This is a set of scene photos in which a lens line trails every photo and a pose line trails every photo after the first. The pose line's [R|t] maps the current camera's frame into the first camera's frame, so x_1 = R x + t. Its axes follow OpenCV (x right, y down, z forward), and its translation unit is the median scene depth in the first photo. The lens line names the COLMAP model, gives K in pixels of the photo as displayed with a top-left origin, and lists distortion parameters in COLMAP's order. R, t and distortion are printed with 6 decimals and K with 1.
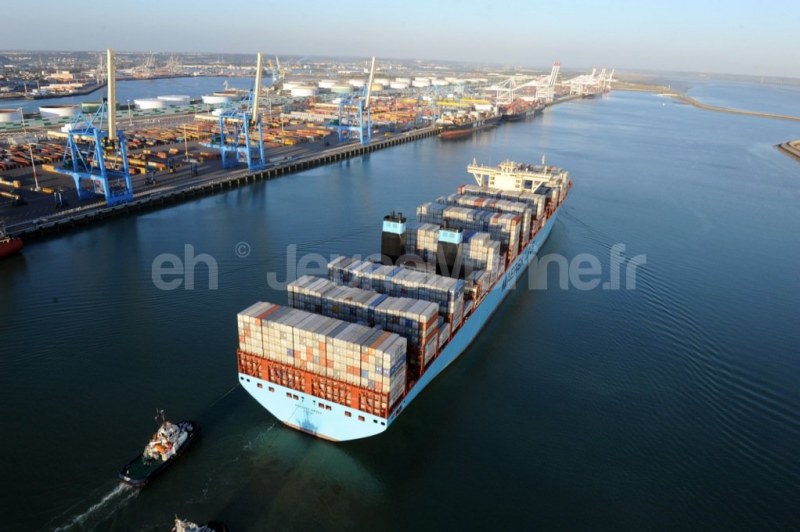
lens RADIAL K [[547.0, 0, 399.4], [0, 547.0, 269.3], [0, 0, 1]] dist [-0.011127, -0.000527]
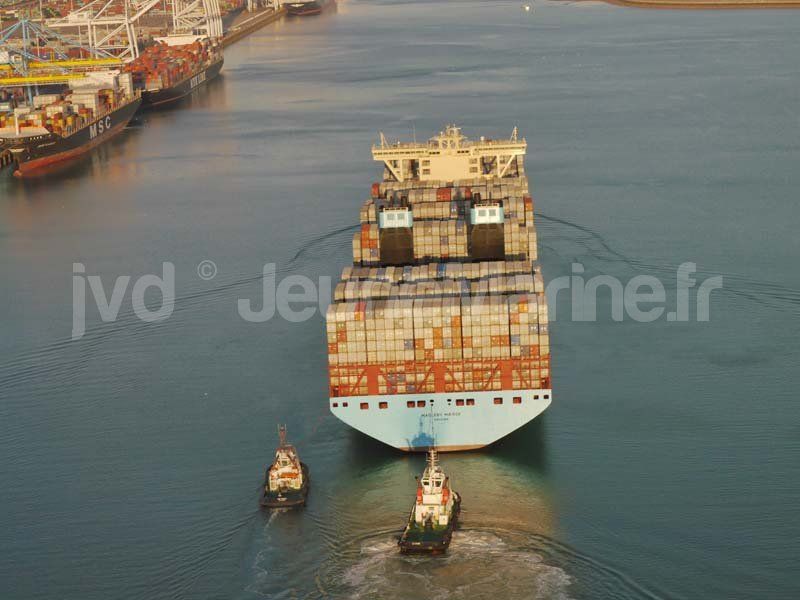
lens RADIAL K [[2067.6, 0, 401.1], [0, 2067.6, 300.7], [0, 0, 1]] dist [-0.041519, 0.000000]
pose [[0.919222, -0.151315, 0.363504, -1.272027], [0.212489, 0.967870, -0.134447, 0.484378], [-0.331481, 0.200827, 0.921840, -1.748200]]
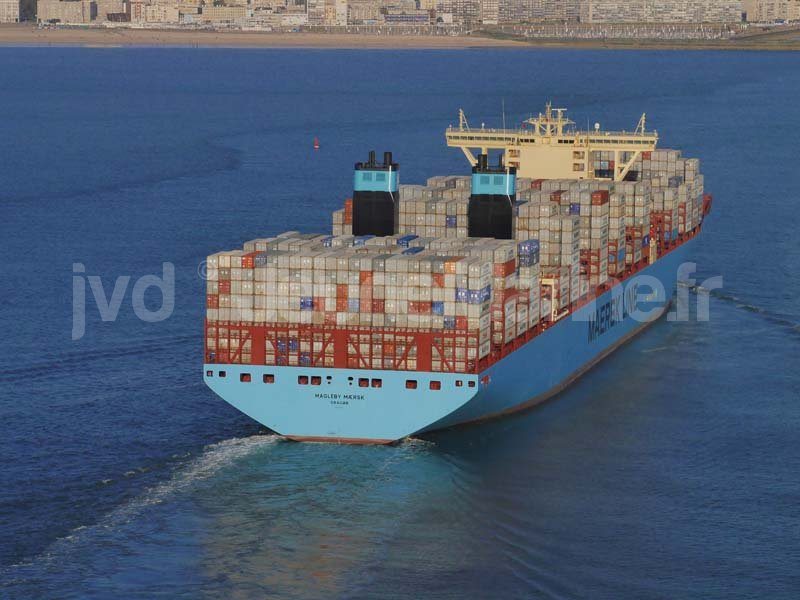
lens RADIAL K [[3524.6, 0, 399.3], [0, 3524.6, 301.1], [0, 0, 1]] dist [0.500305, 0.000000]
pose [[0.975932, -0.044277, 0.213533, -0.944124], [0.096778, 0.965403, -0.242137, 1.121479], [-0.195425, 0.256974, 0.946453, -2.803685]]
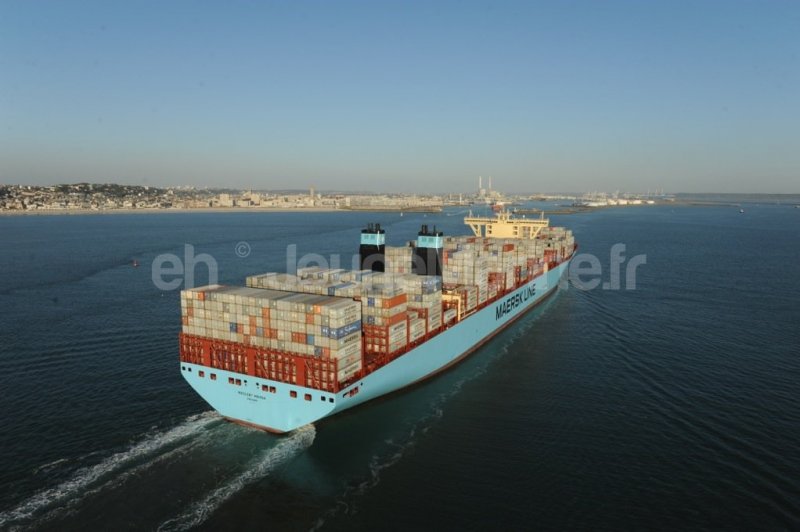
lens RADIAL K [[547.0, 0, 394.3], [0, 547.0, 267.7], [0, 0, 1]] dist [-0.011127, -0.000527]
pose [[0.998239, -0.023228, -0.054592, 0.110264], [0.010062, 0.973125, -0.230058, 0.260496], [0.058468, 0.229103, 0.971645, 0.130128]]
